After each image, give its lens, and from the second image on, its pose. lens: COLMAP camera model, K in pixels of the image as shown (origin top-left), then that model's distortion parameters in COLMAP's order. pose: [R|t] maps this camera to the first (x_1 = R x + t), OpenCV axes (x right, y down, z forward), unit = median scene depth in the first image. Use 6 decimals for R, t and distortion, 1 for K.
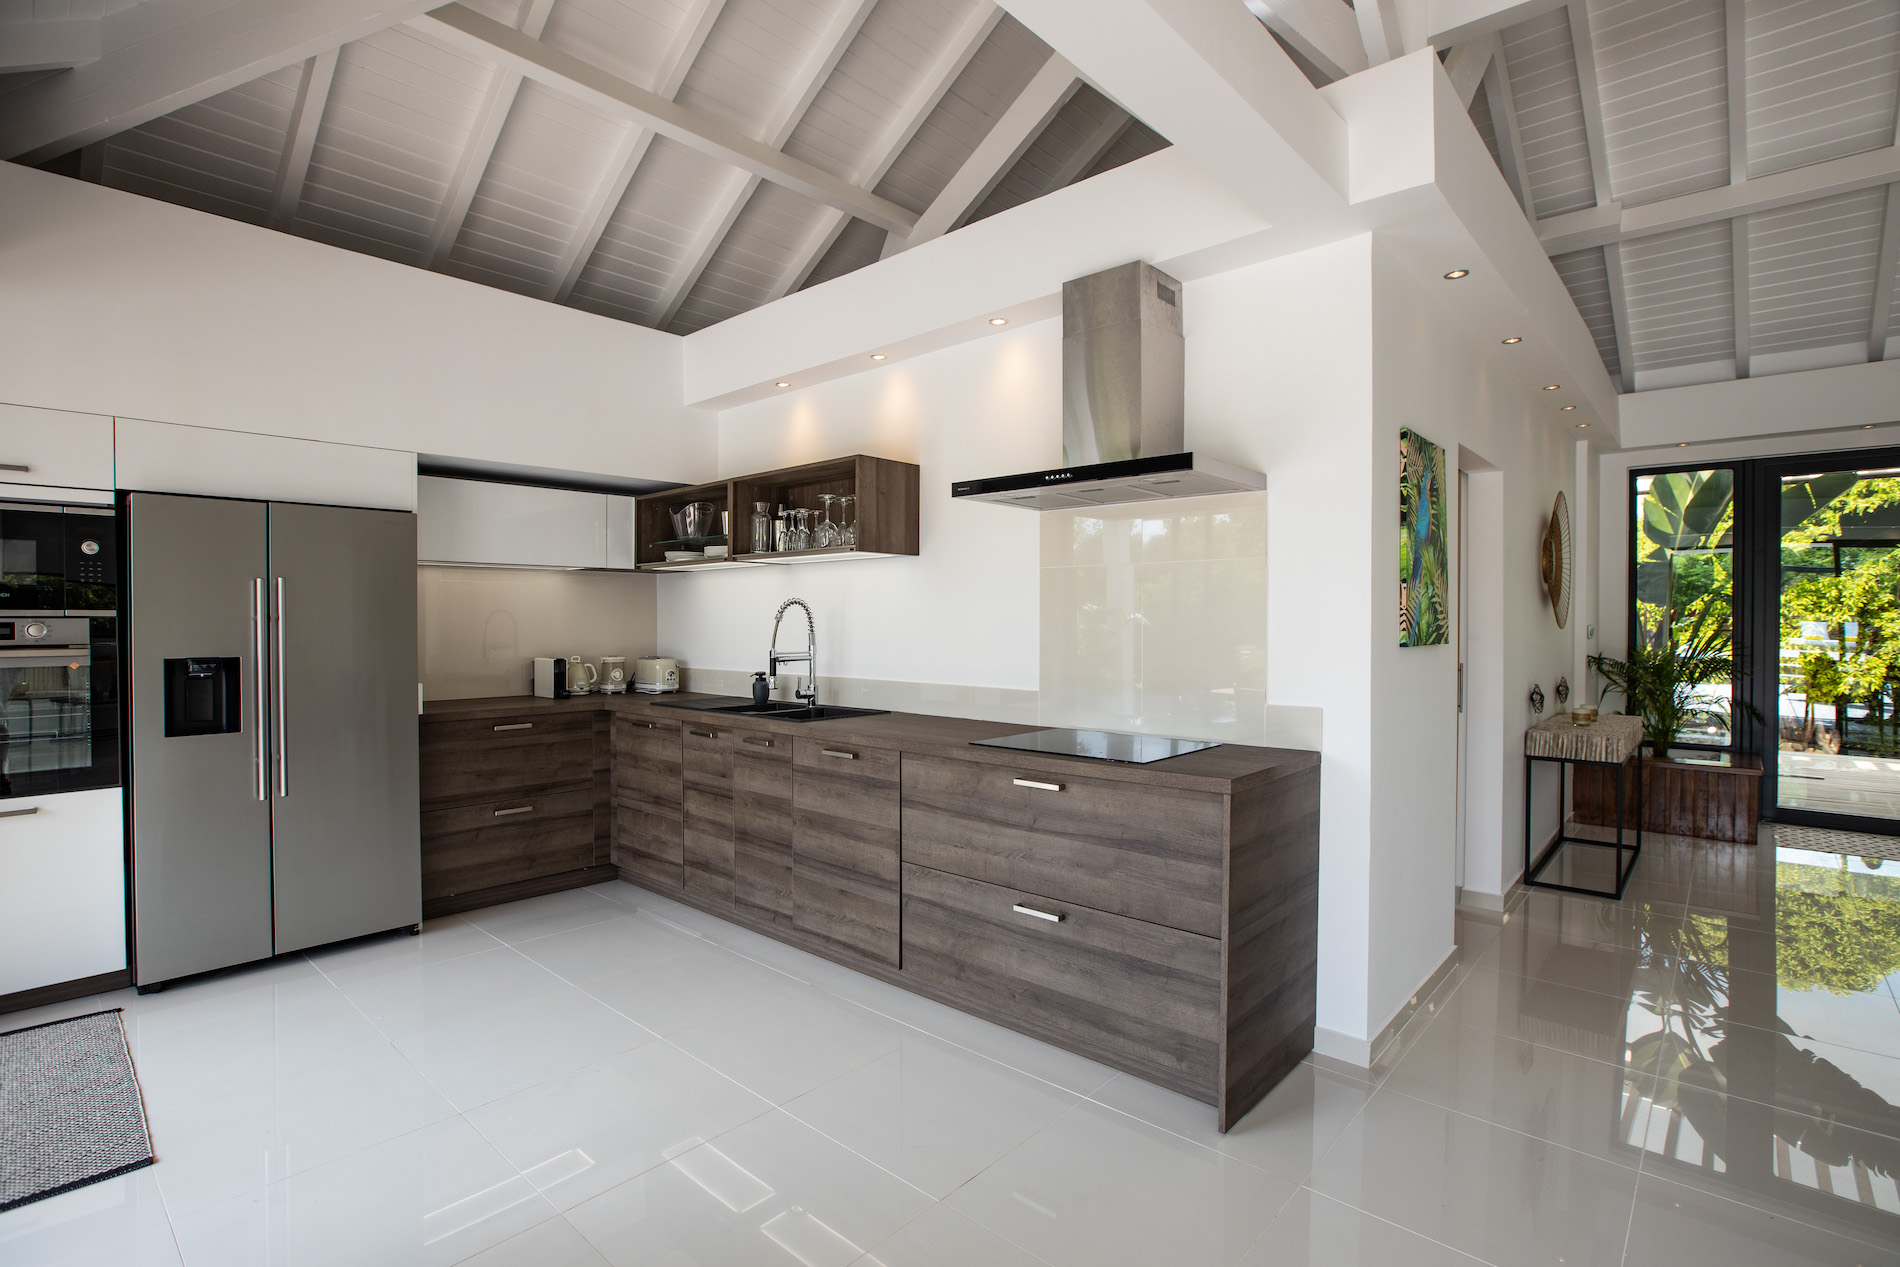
lens RADIAL K [[907.2, 0, 950.0], [0, 907.2, 633.5], [0, 0, 1]] dist [-0.059048, 0.027208]
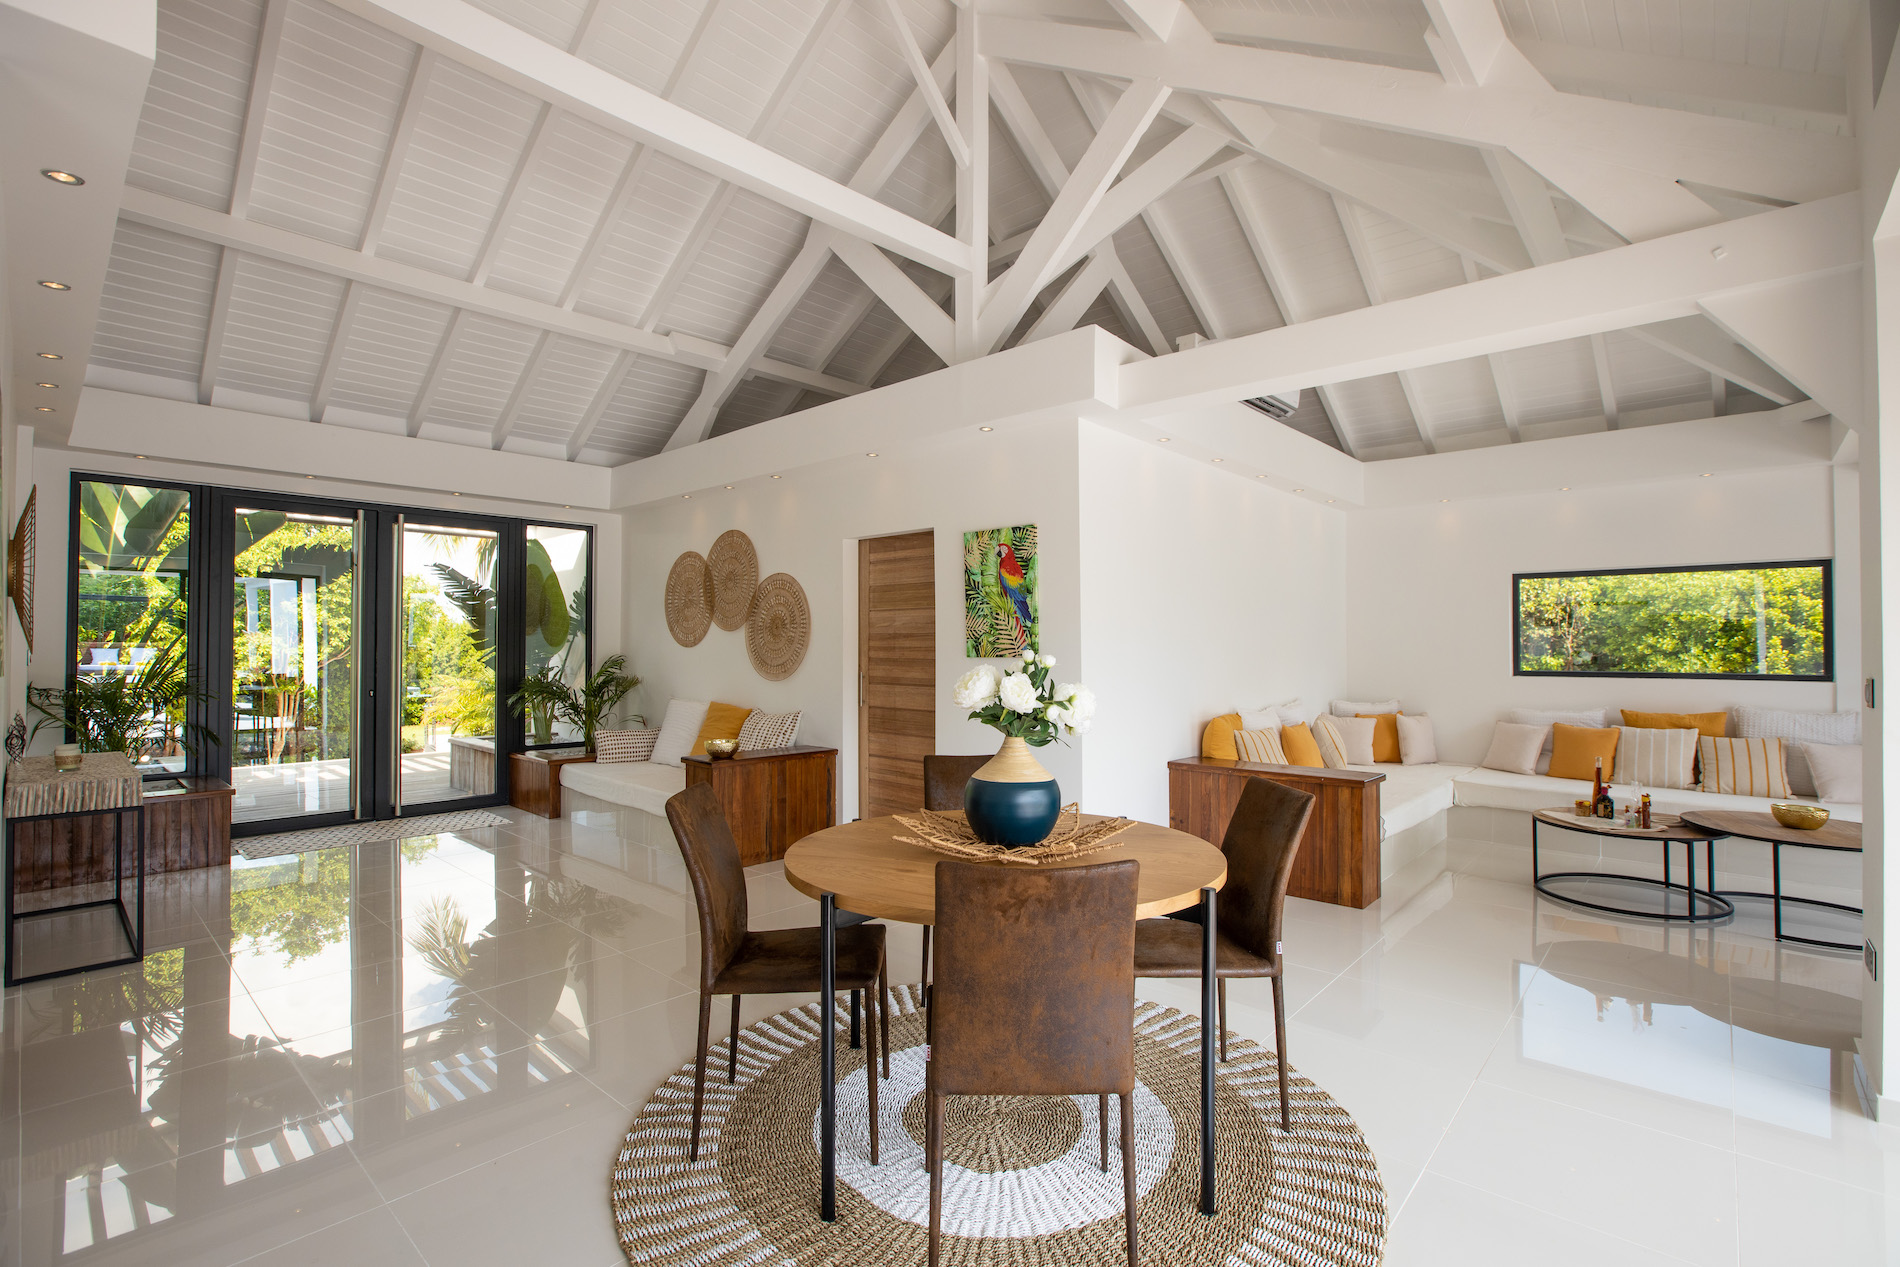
lens RADIAL K [[879.4, 0, 957.1], [0, 879.4, 629.9], [0, 0, 1]] dist [-0.056034, 0.025185]
pose [[0.009212, 0.019026, 0.999777, -0.093871], [0.013233, 0.999729, -0.019147, -0.001816], [-0.999870, 0.013406, 0.008958, 0.183863]]
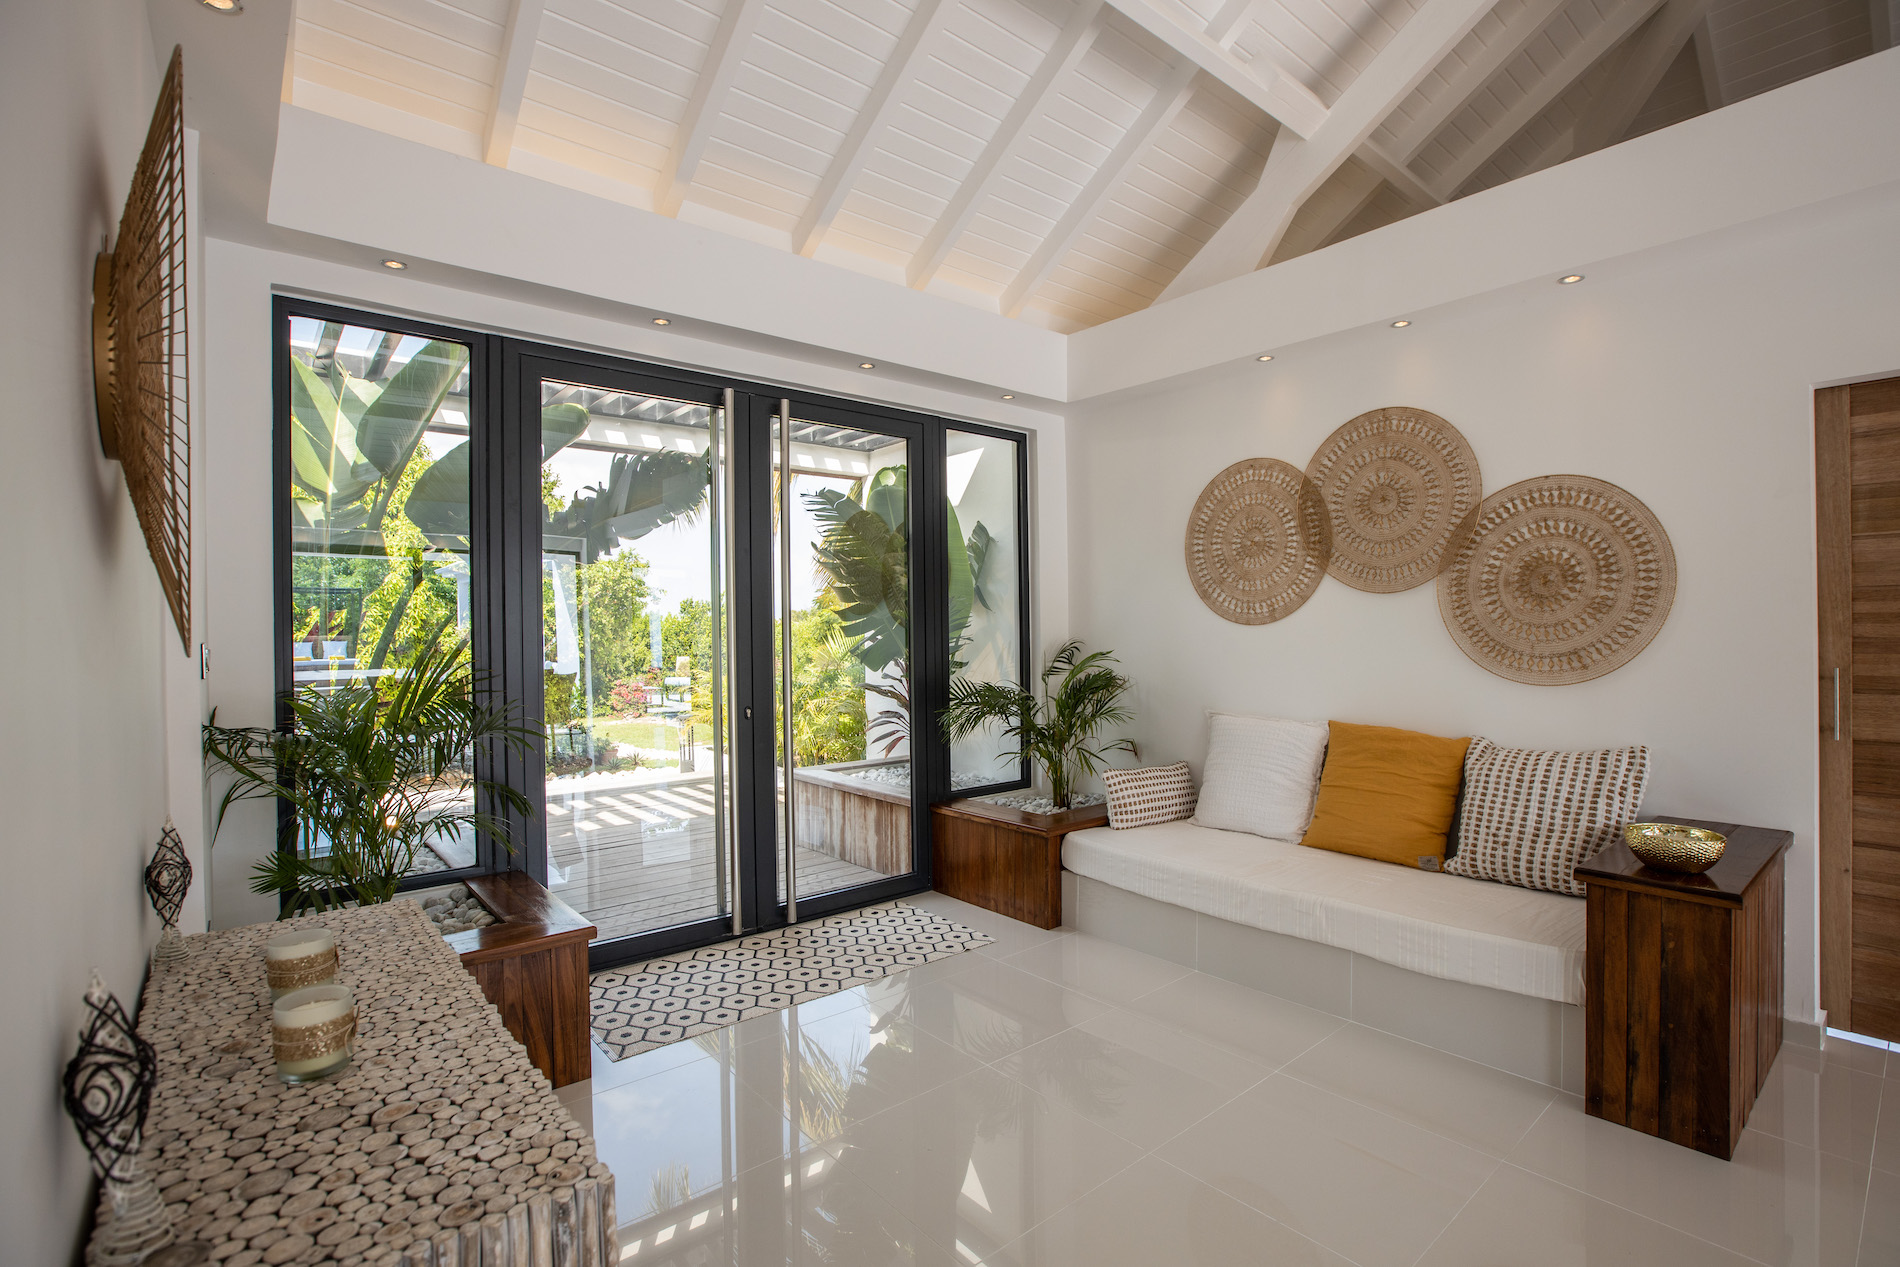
lens RADIAL K [[879.4, 0, 957.1], [0, 879.4, 629.9], [0, 0, 1]] dist [-0.056034, 0.025185]
pose [[0.144574, -0.001741, 0.989492, 0.602553], [0.026880, 0.999636, -0.002168, -0.008715], [-0.989129, 0.026911, 0.144568, 0.924985]]
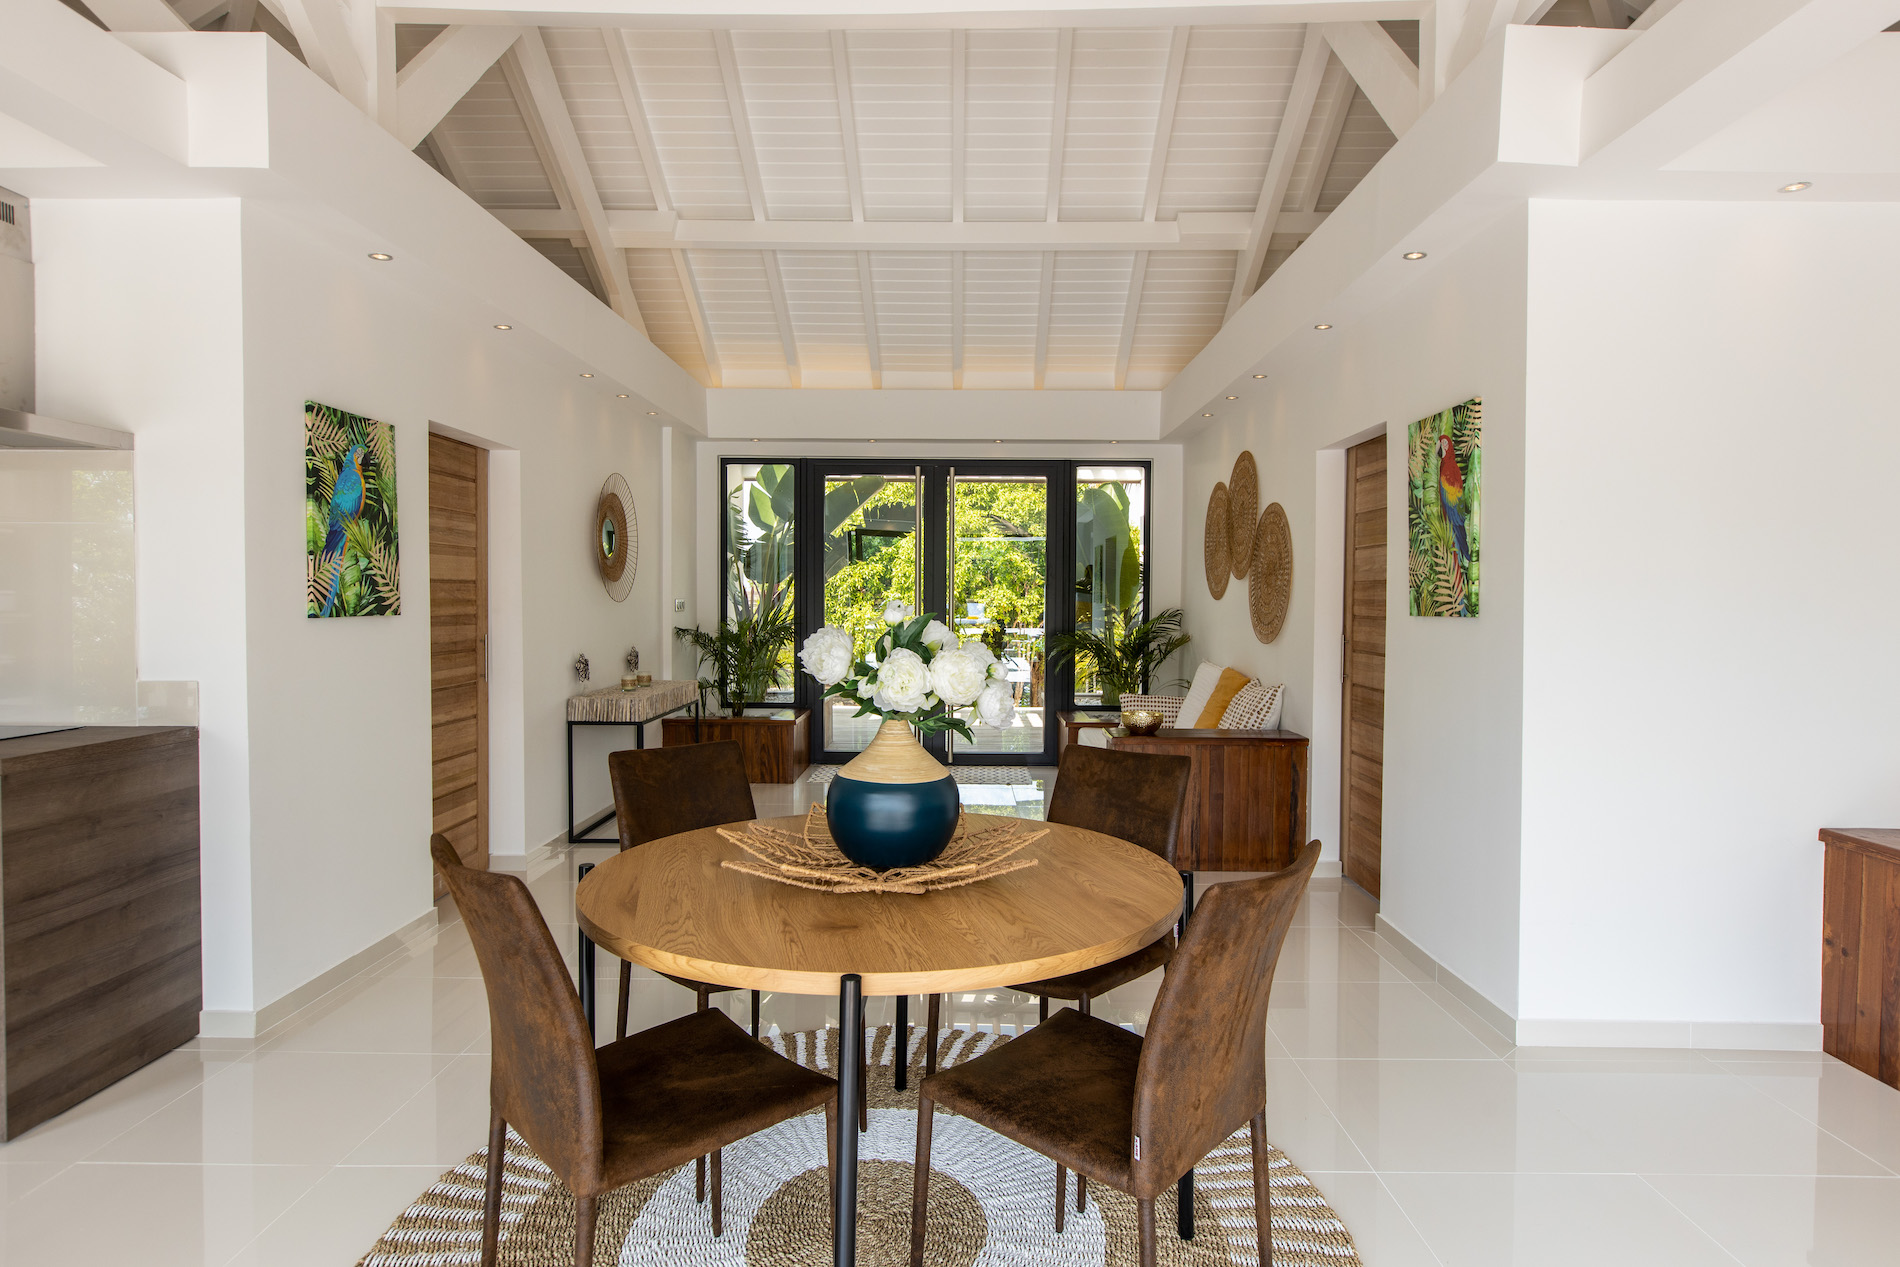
lens RADIAL K [[1042.7, 0, 950.0], [0, 1042.7, 633.5], [0, 0, 1]] dist [0.002812, 0.001609]
pose [[0.753531, -0.018433, 0.657153, 0.193466], [0.003481, 0.999705, 0.024051, 0.004675], [-0.657403, -0.015835, 0.753373, -0.261163]]
